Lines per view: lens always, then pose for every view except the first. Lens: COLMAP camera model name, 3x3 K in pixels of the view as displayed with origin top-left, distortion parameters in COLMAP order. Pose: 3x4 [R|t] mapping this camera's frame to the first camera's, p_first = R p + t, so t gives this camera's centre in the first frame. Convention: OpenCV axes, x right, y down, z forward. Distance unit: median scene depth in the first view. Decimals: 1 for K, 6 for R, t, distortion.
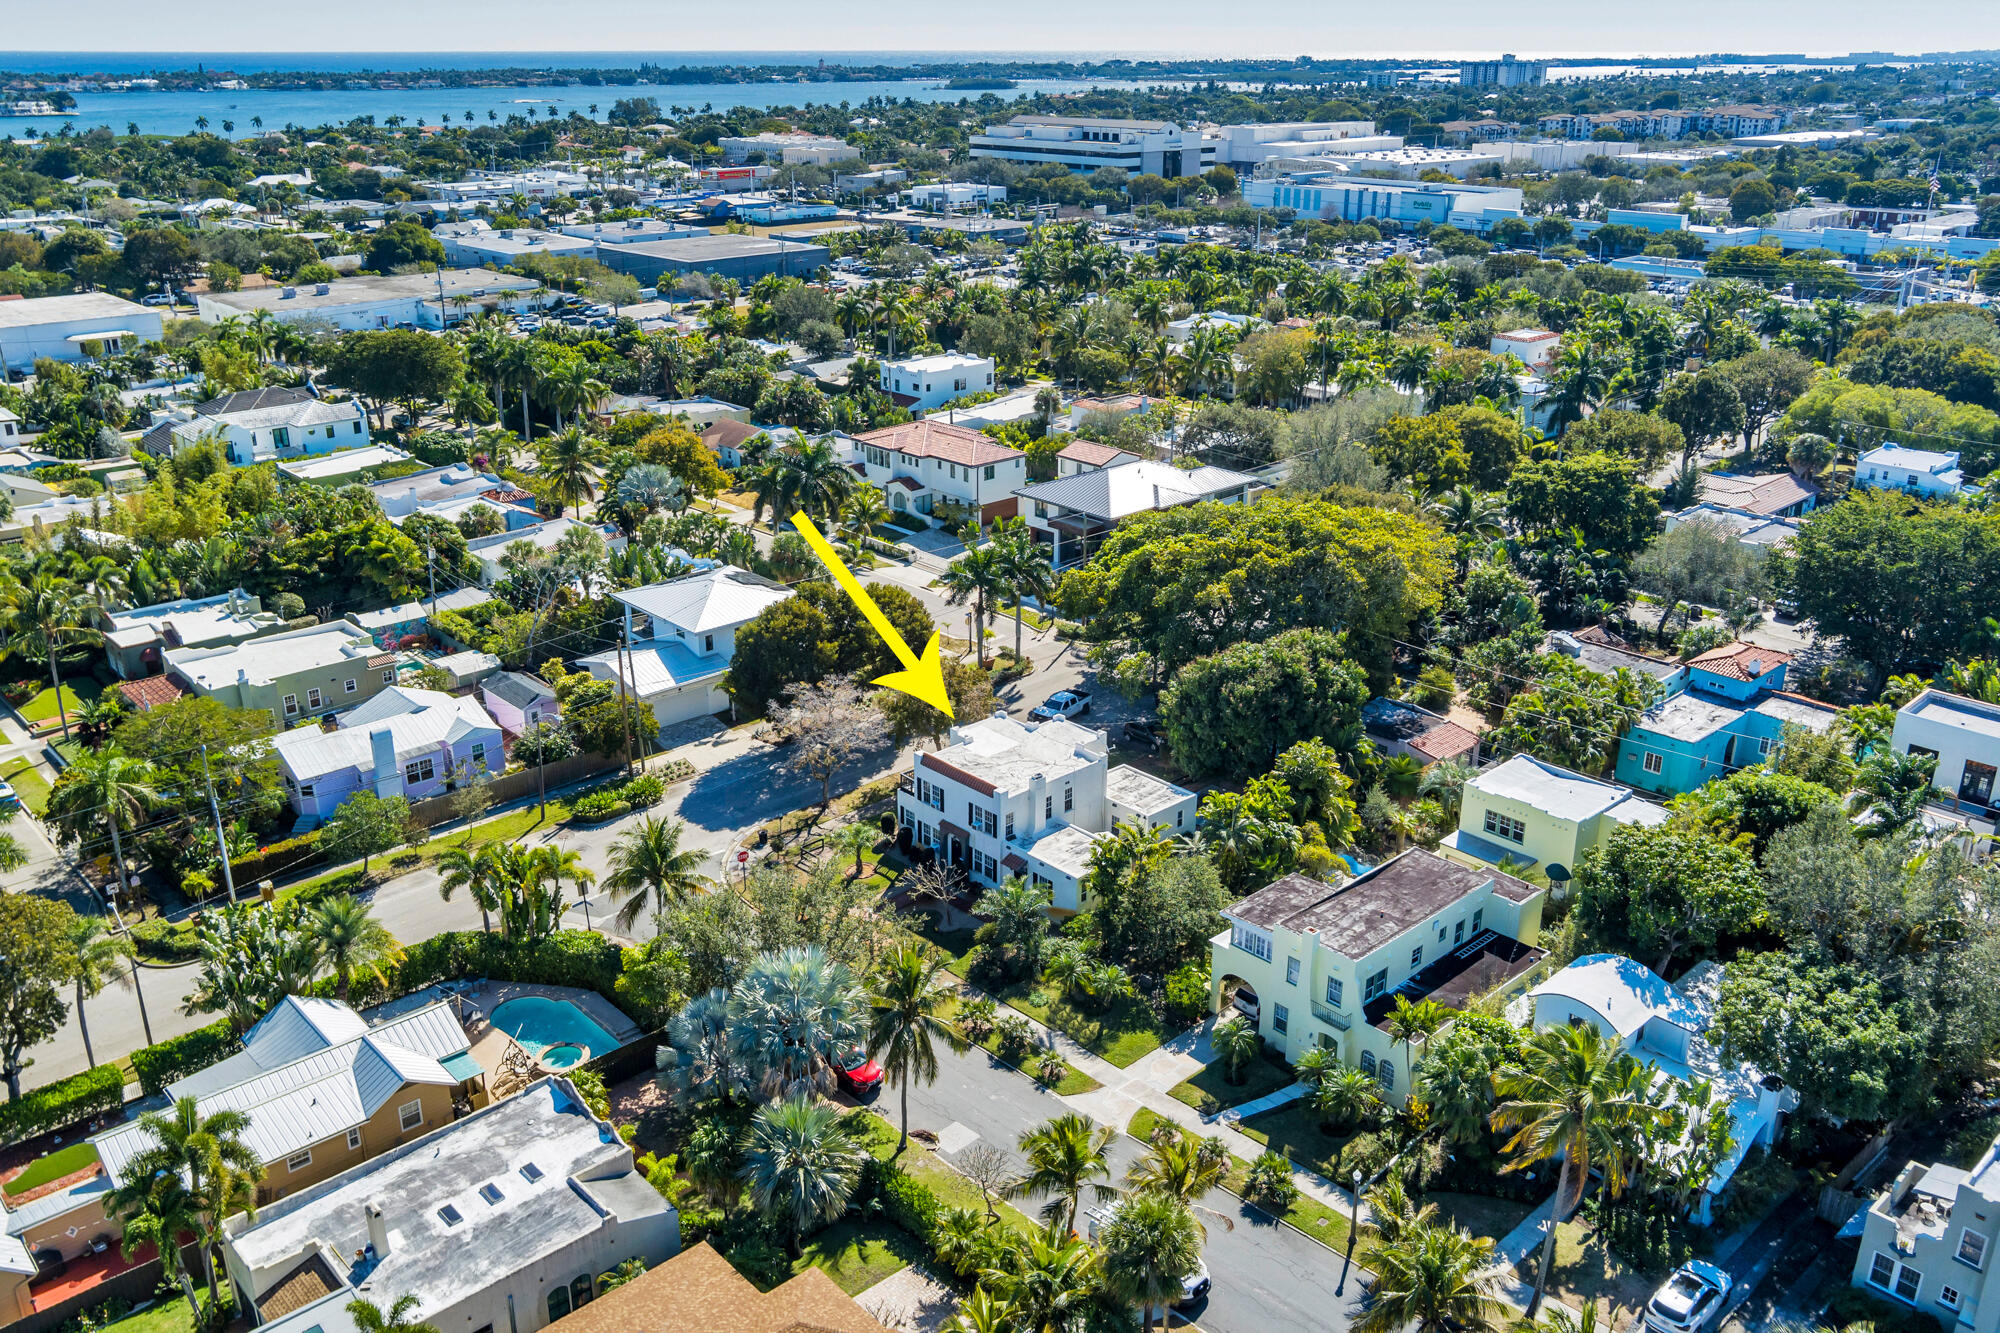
lens RADIAL K [[1616.3, 0, 1000.0], [0, 1616.3, 666.5], [0, 0, 1]] dist [-0.015329, -0.004385]
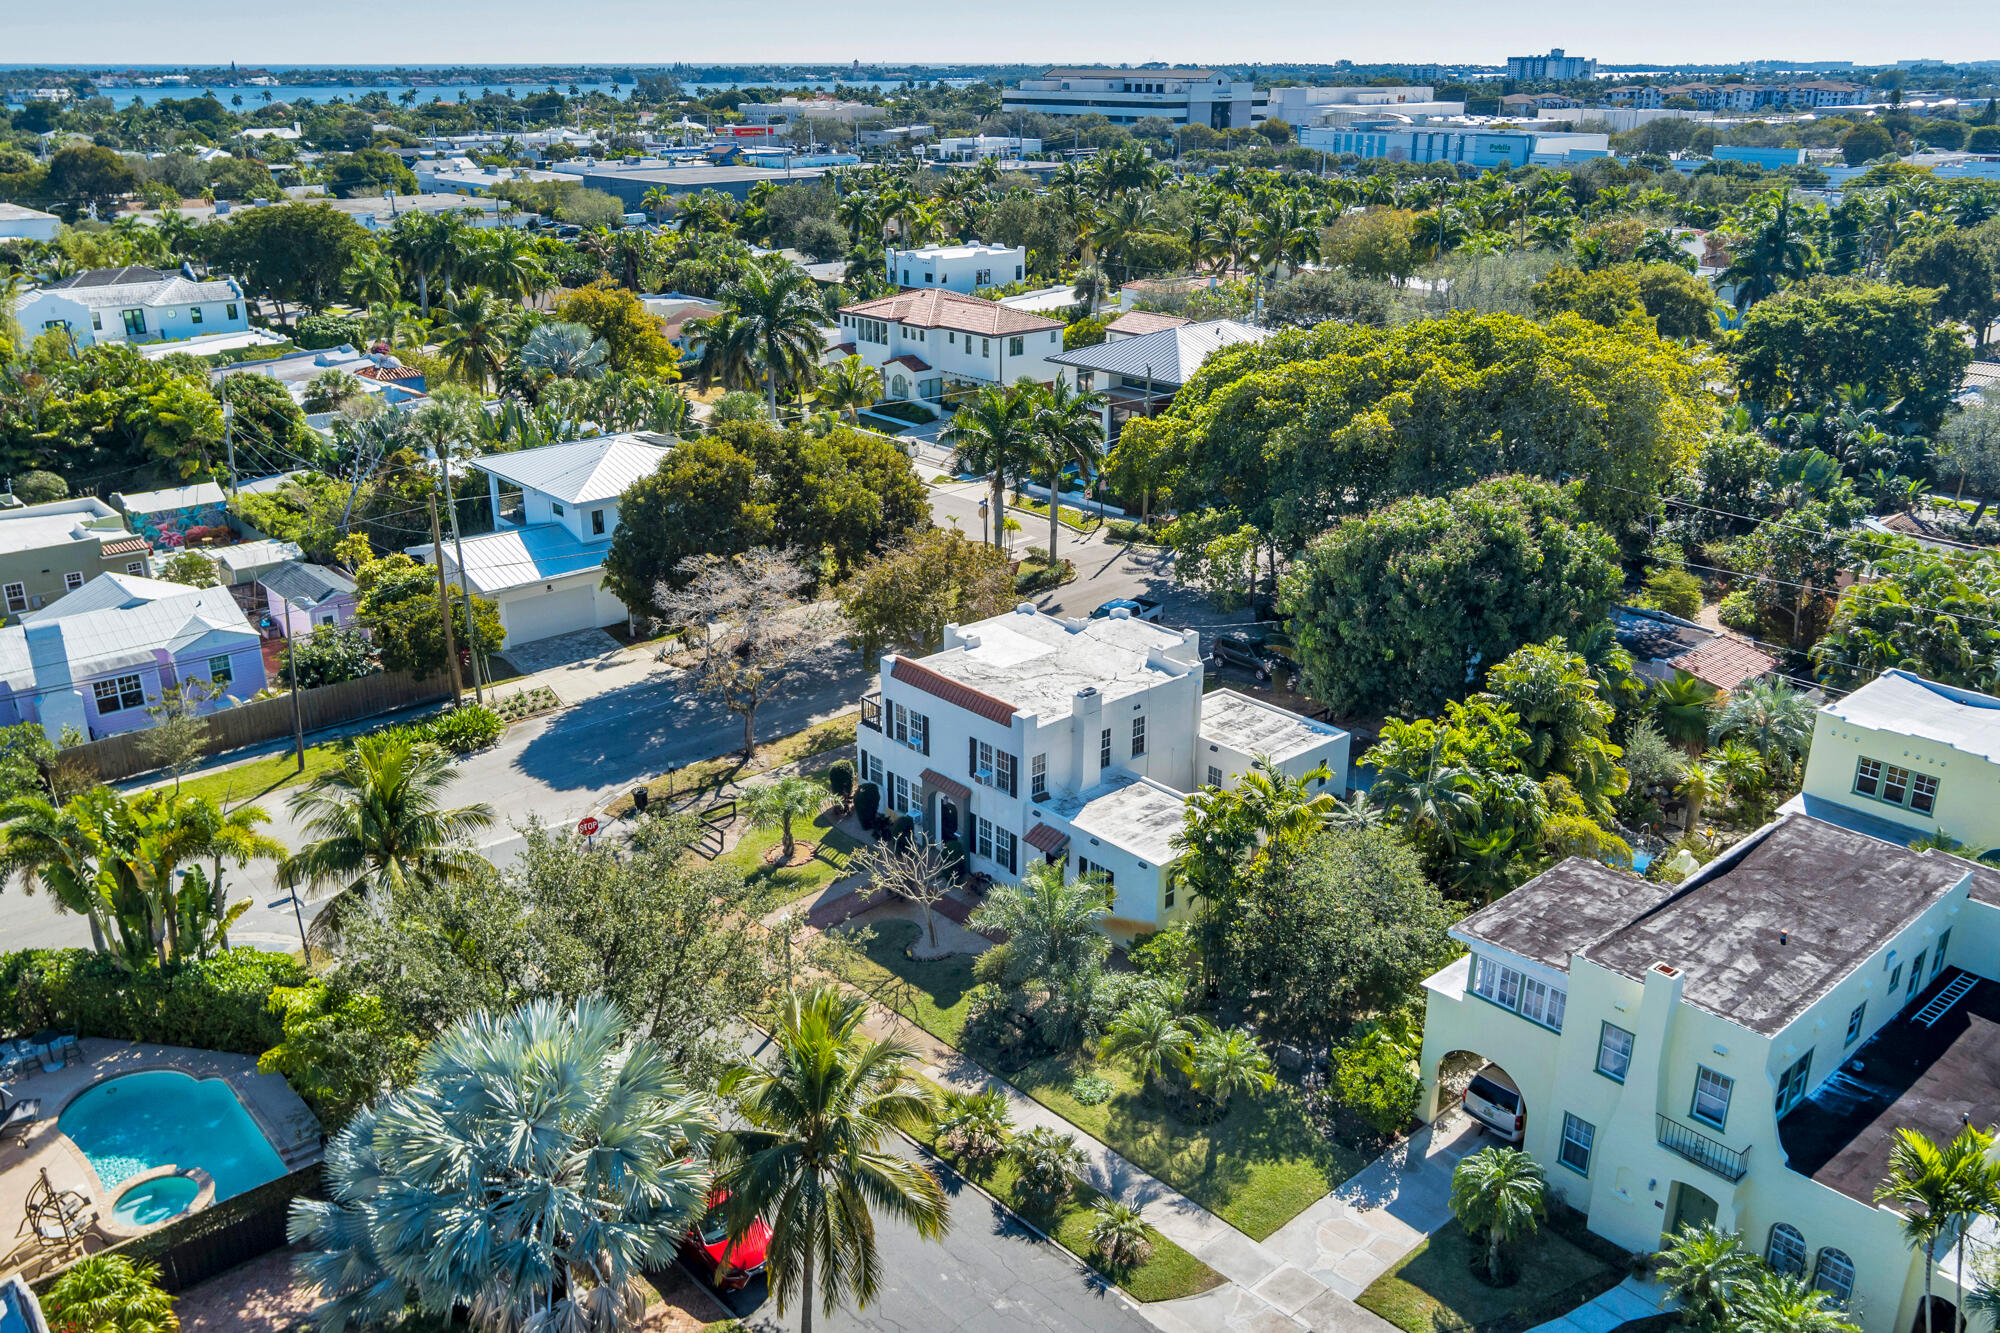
lens RADIAL K [[1616.3, 0, 1000.0], [0, 1616.3, 666.5], [0, 0, 1]] dist [-0.015329, -0.004385]
pose [[0.999777, 0.007244, -0.019844, 0.002906], [-0.007367, 0.999954, -0.006154, 0.057102], [0.019798, 0.006299, 0.999784, 0.381181]]
